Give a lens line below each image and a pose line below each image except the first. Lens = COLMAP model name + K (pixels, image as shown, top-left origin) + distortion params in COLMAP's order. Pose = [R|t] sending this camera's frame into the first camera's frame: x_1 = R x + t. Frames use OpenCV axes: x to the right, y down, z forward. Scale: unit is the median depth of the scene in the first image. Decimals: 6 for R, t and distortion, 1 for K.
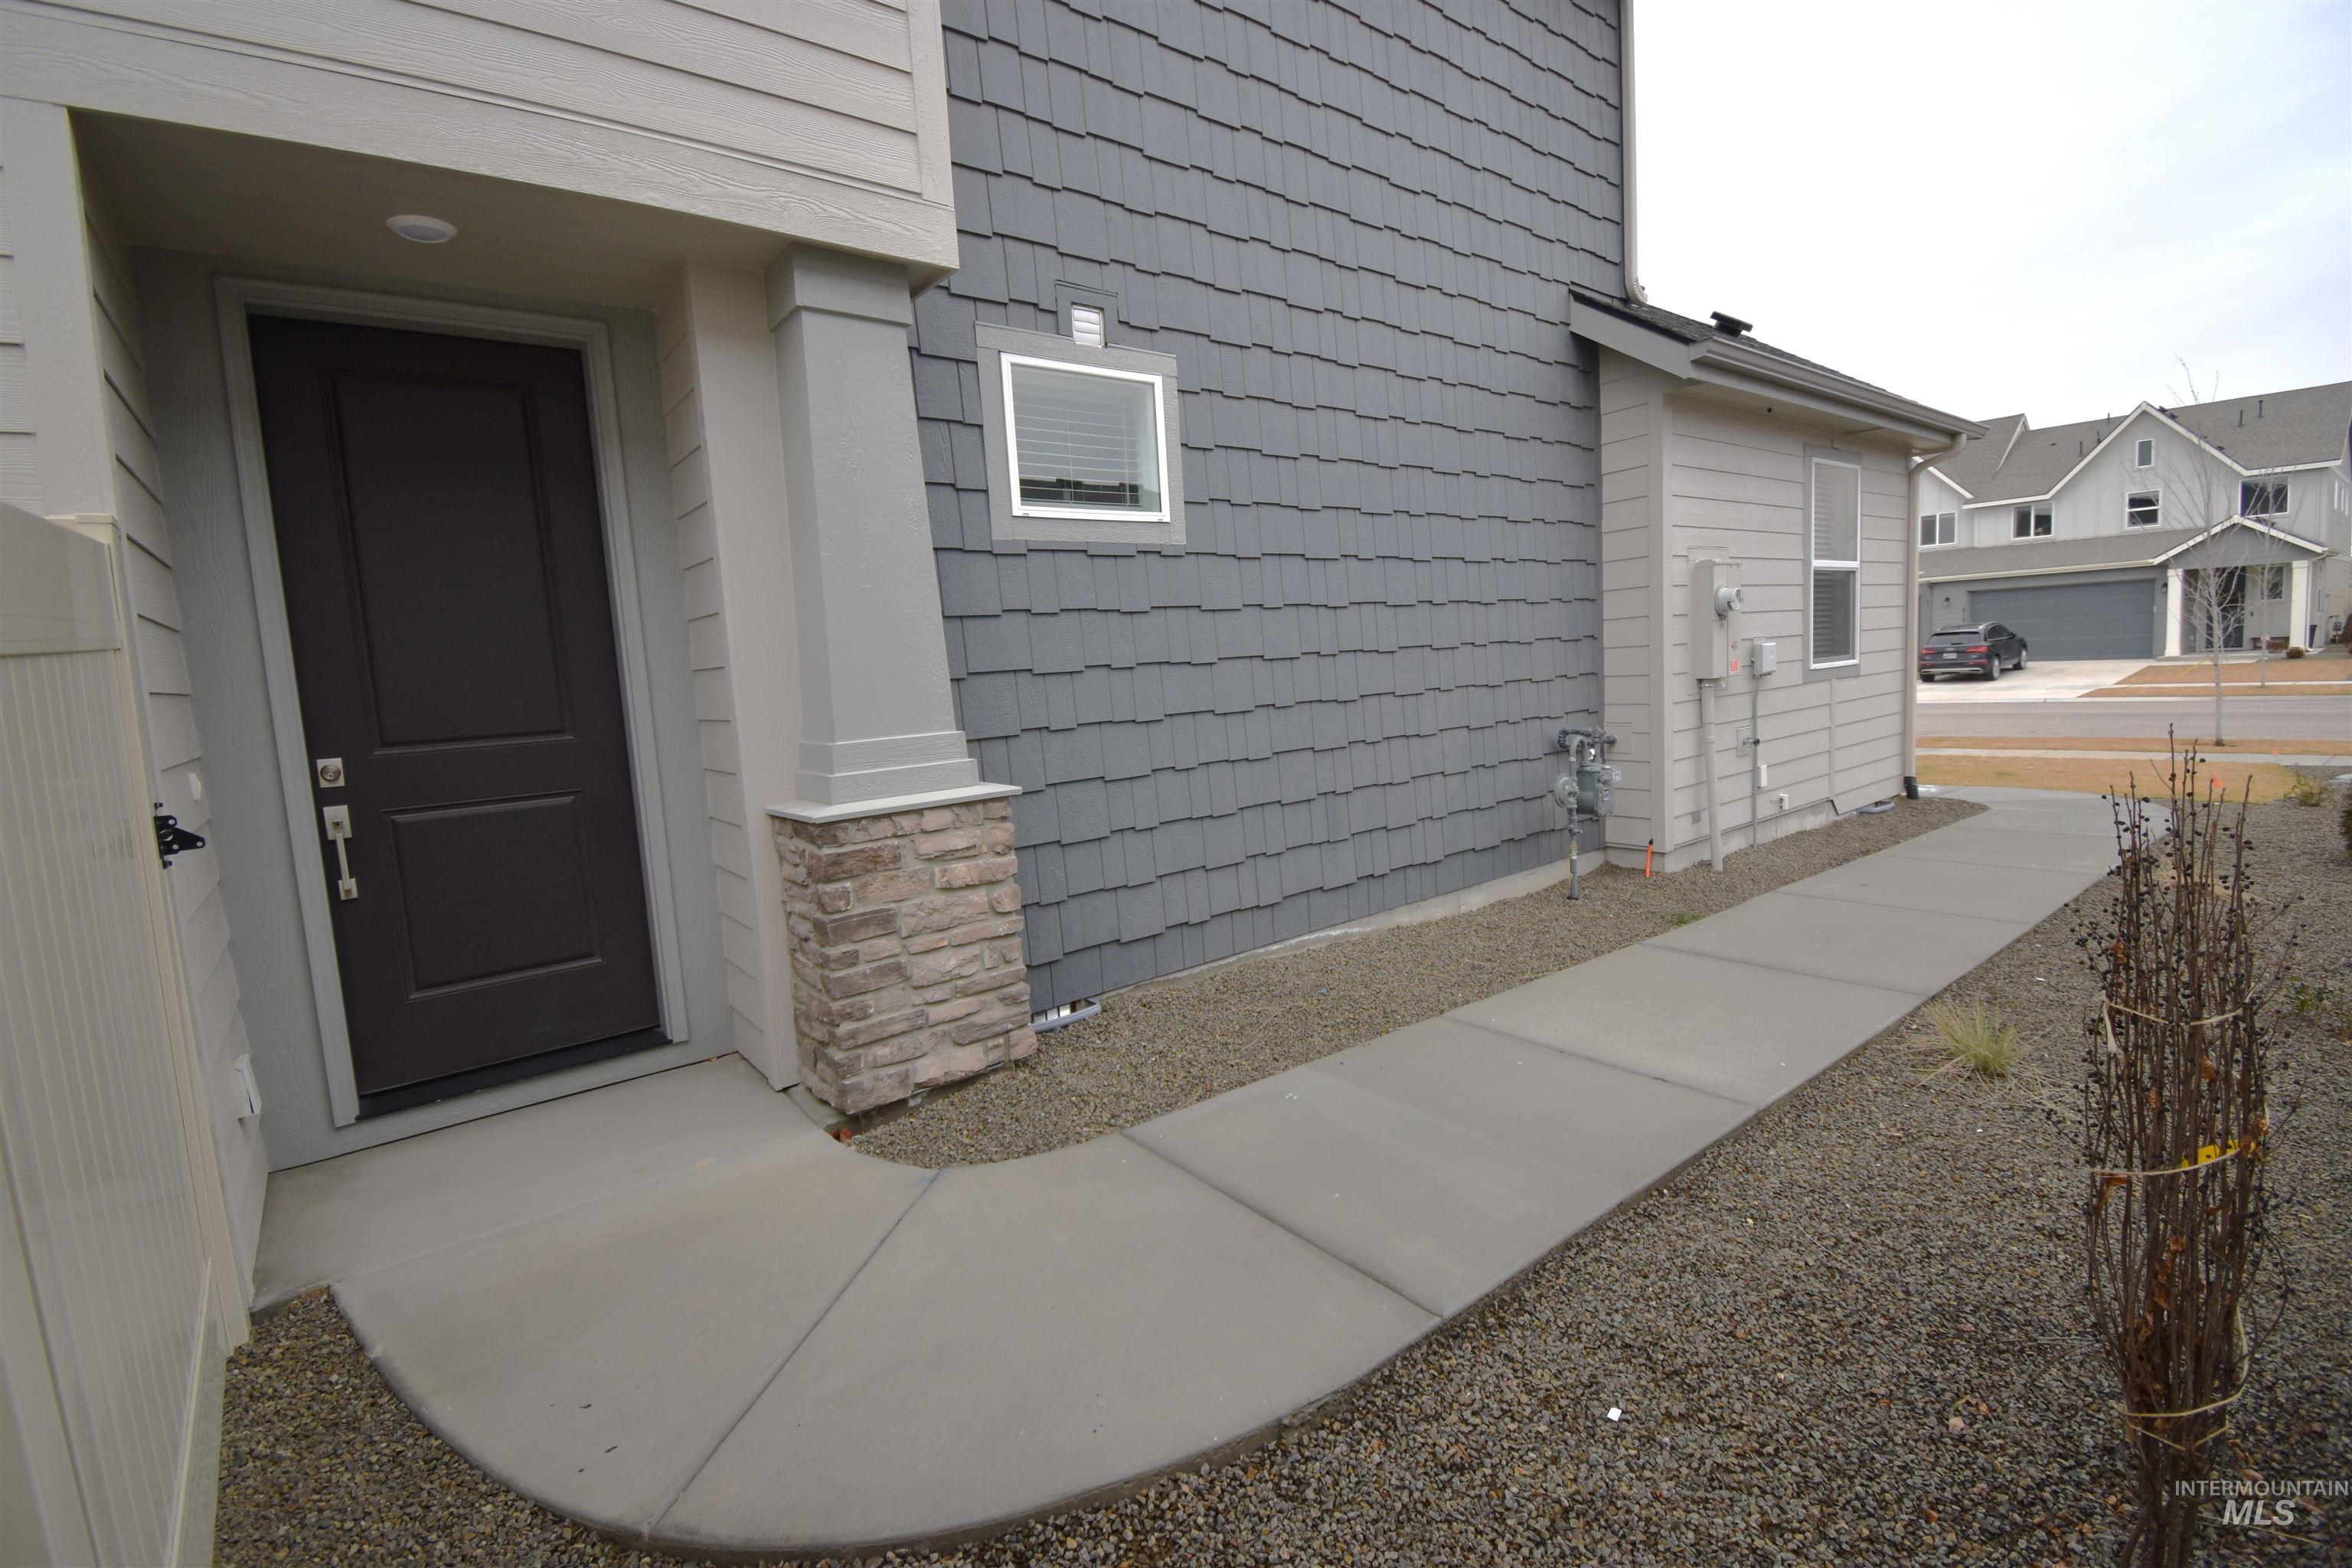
lens RADIAL K [[1038.1, 0, 1180.4], [0, 1038.1, 789.9], [0, 0, 1]] dist [0.006164, -0.013465]
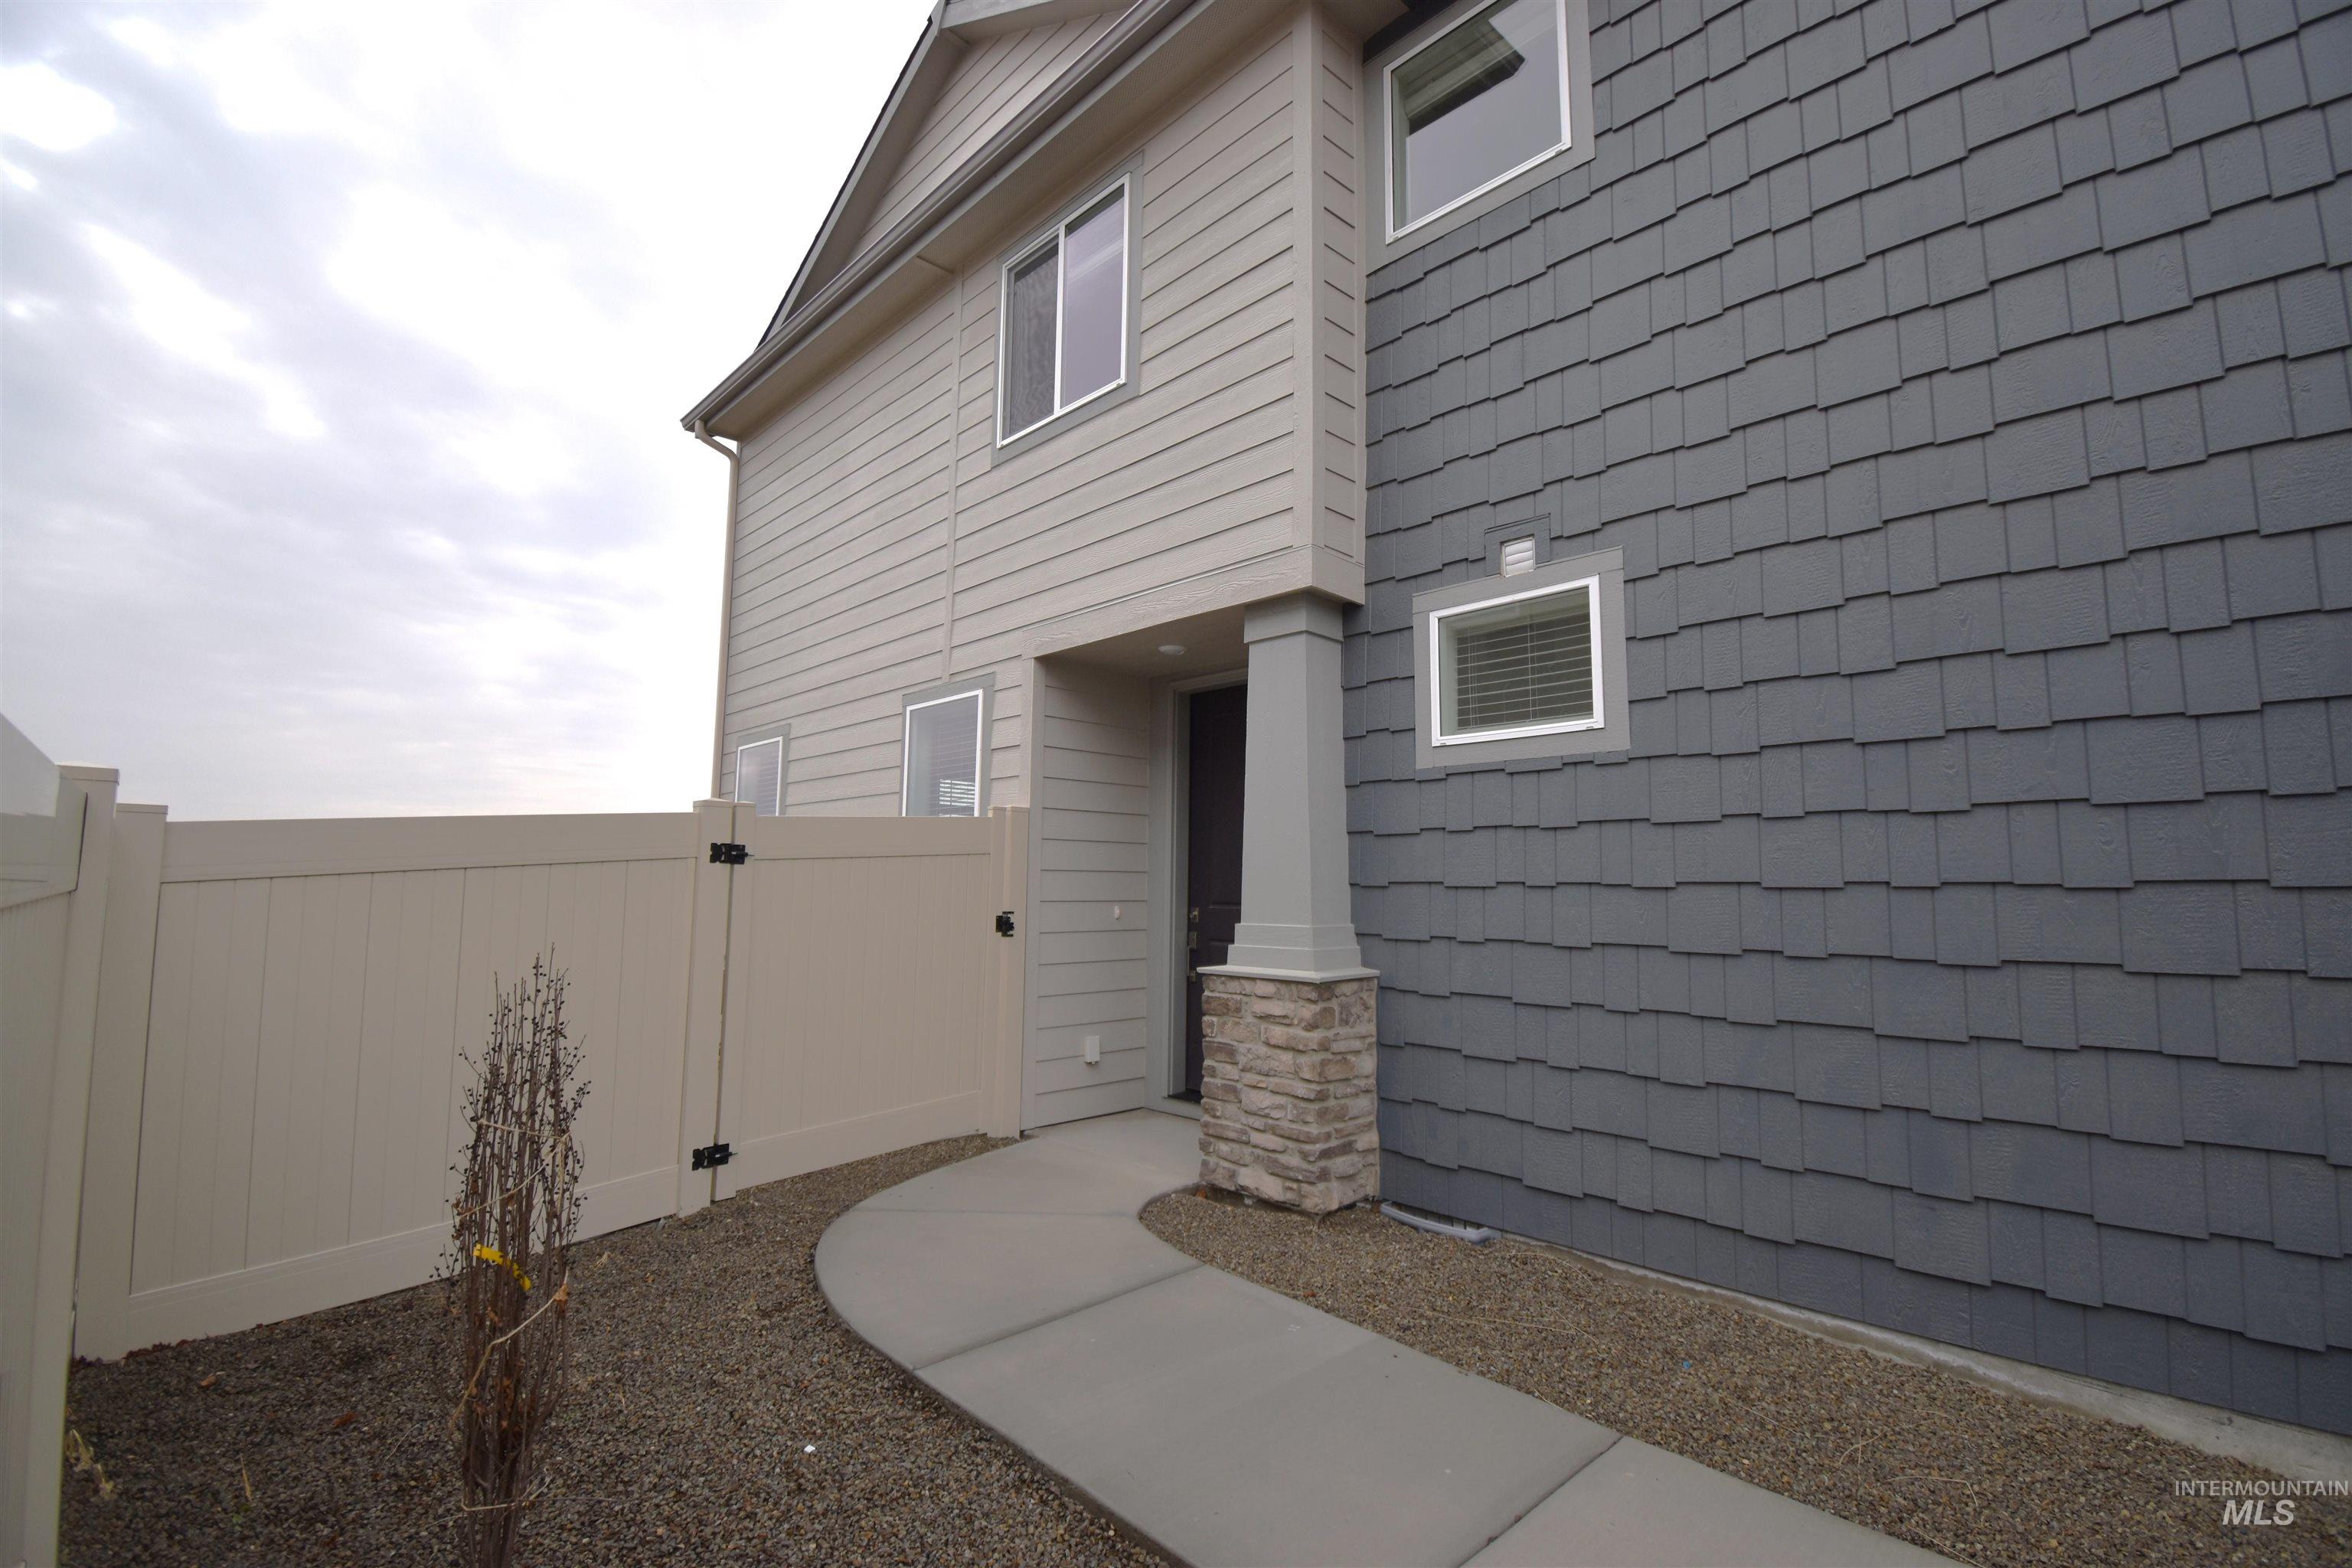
lens RADIAL K [[1038.1, 0, 1170.0], [0, 1038.1, 770.3], [0, 0, 1]] dist [0.006164, -0.013465]
pose [[0.093854, -0.050902, -0.994284, 0.969424], [-0.133377, 0.989047, -0.063223, -0.131346], [0.986611, 0.138548, 0.086037, 0.639706]]
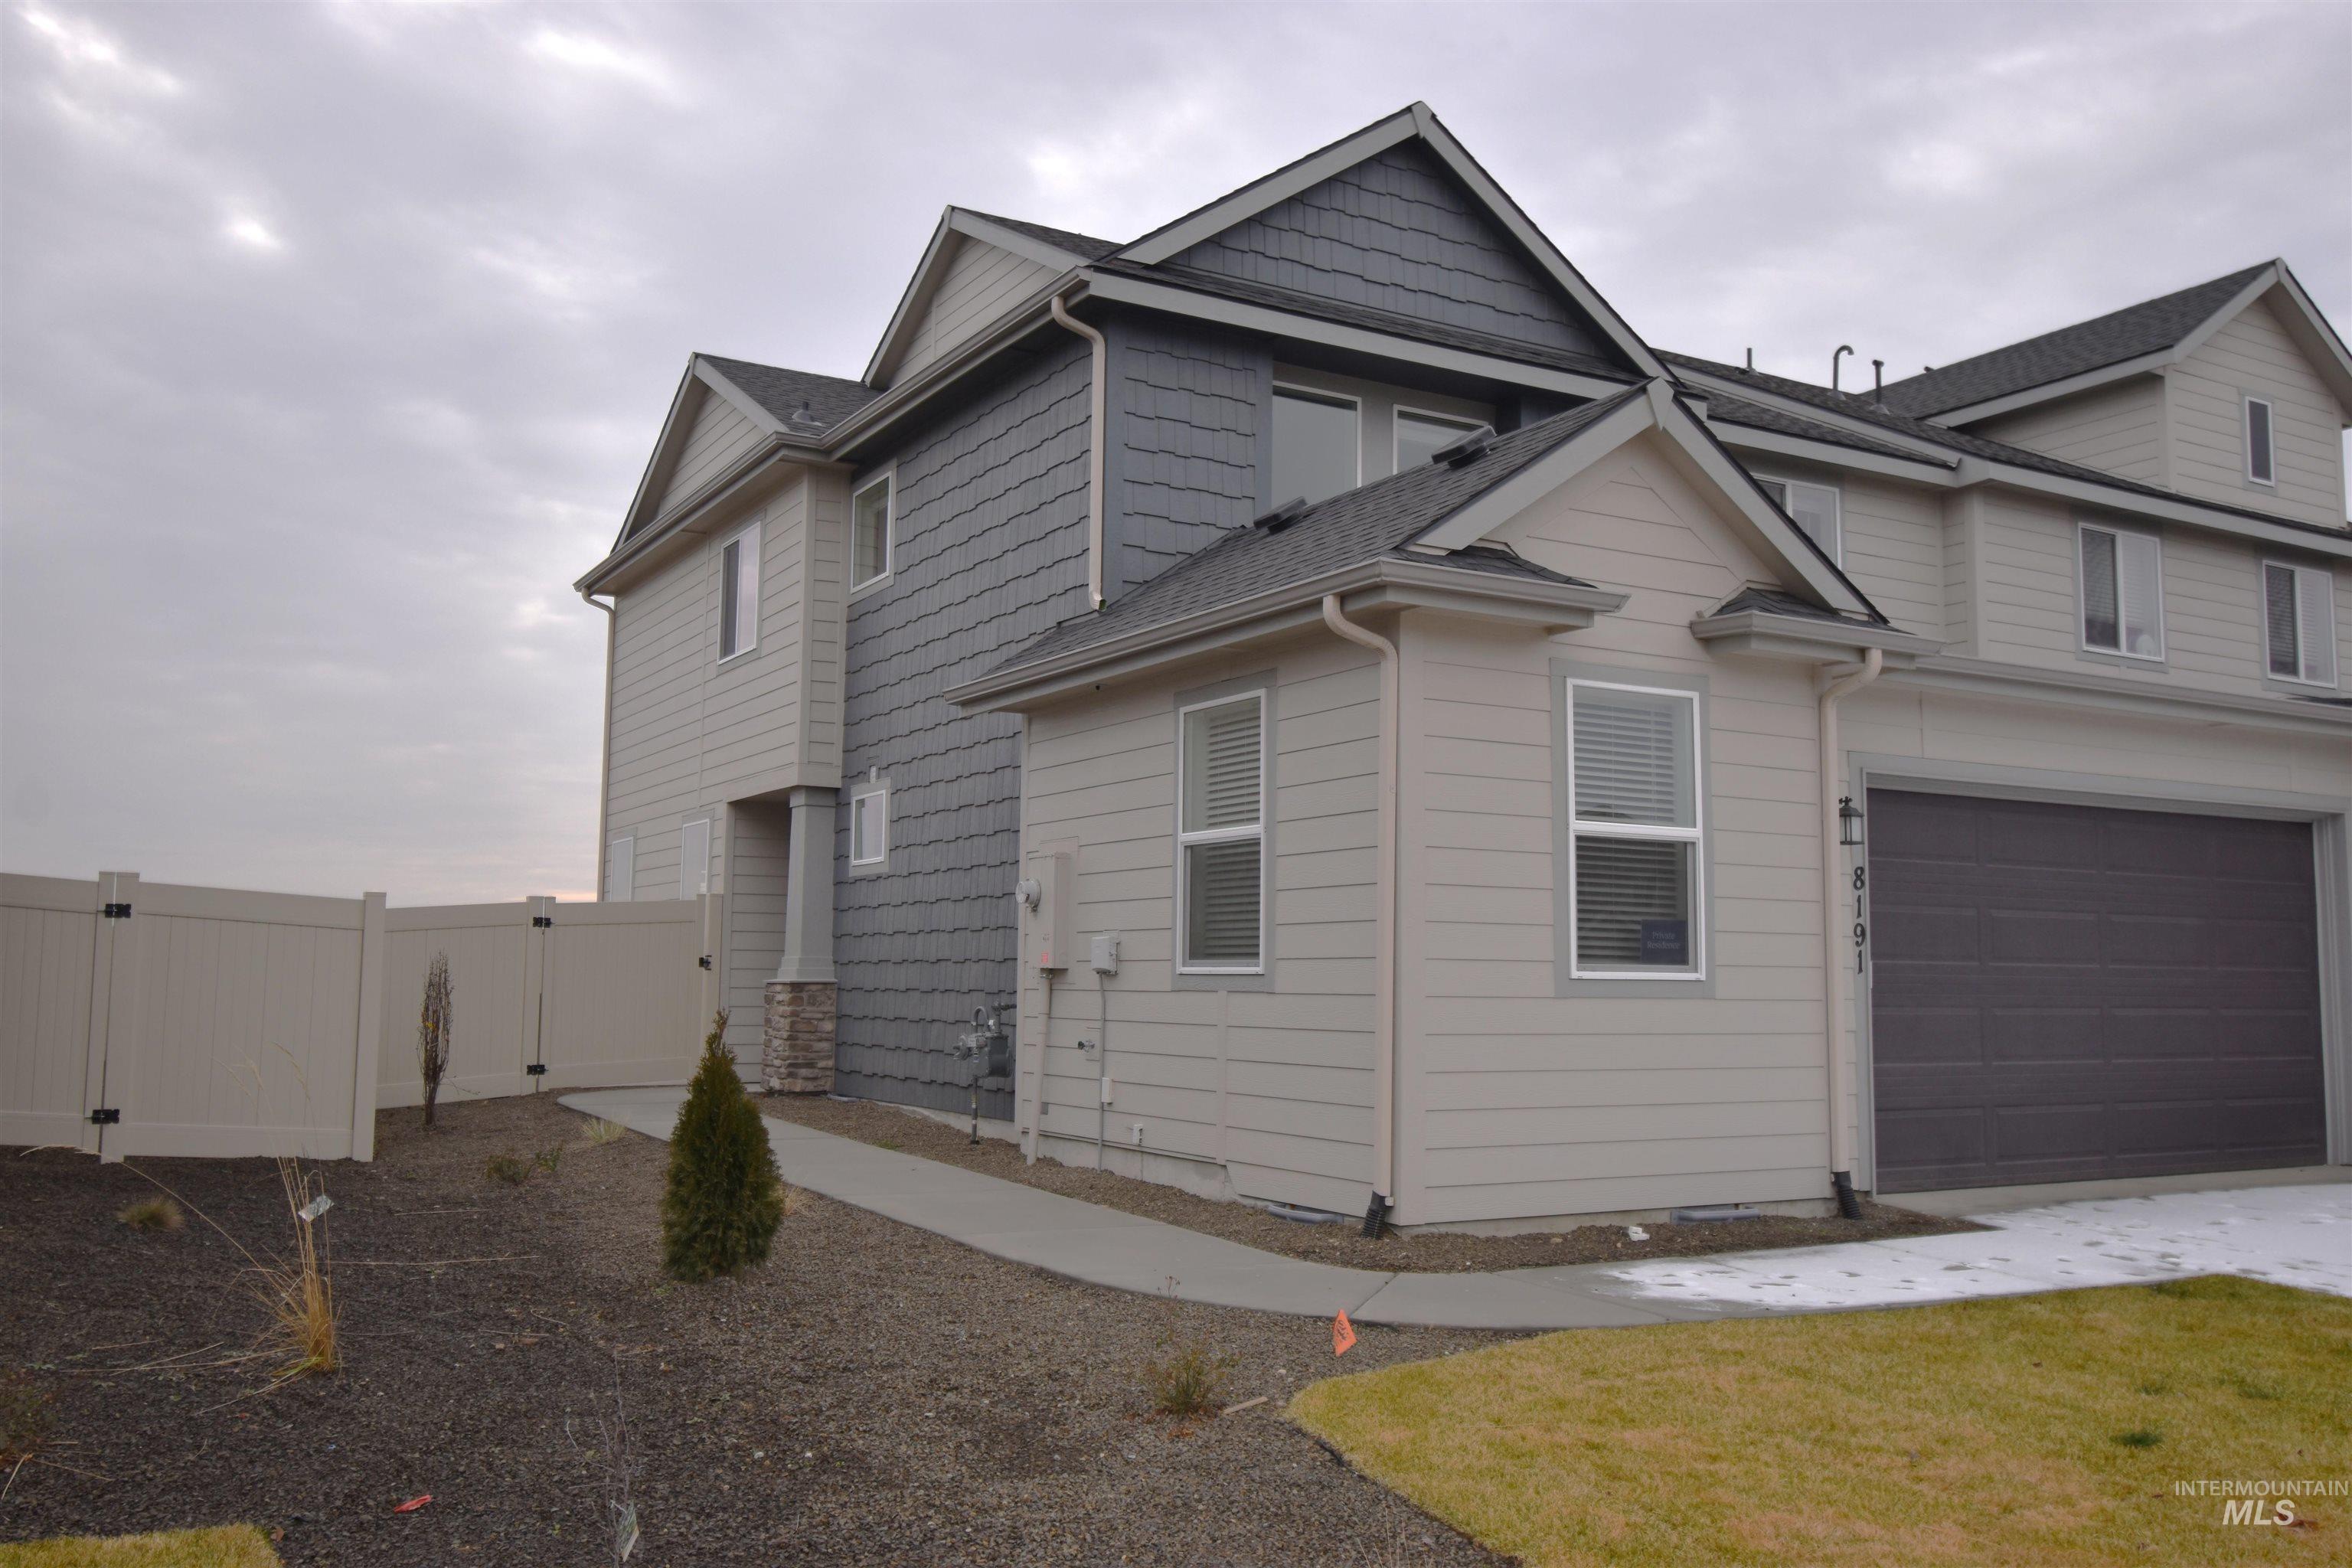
lens RADIAL K [[1953.9, 0, 1194.0], [0, 1953.9, 748.1], [0, 0, 1]] dist [-0.008358, 0.015093]
pose [[-0.148923, -0.056508, -0.987233, 3.921255], [-0.117210, 0.992336, -0.039119, -0.437415], [0.981878, 0.109888, -0.154405, 2.350379]]
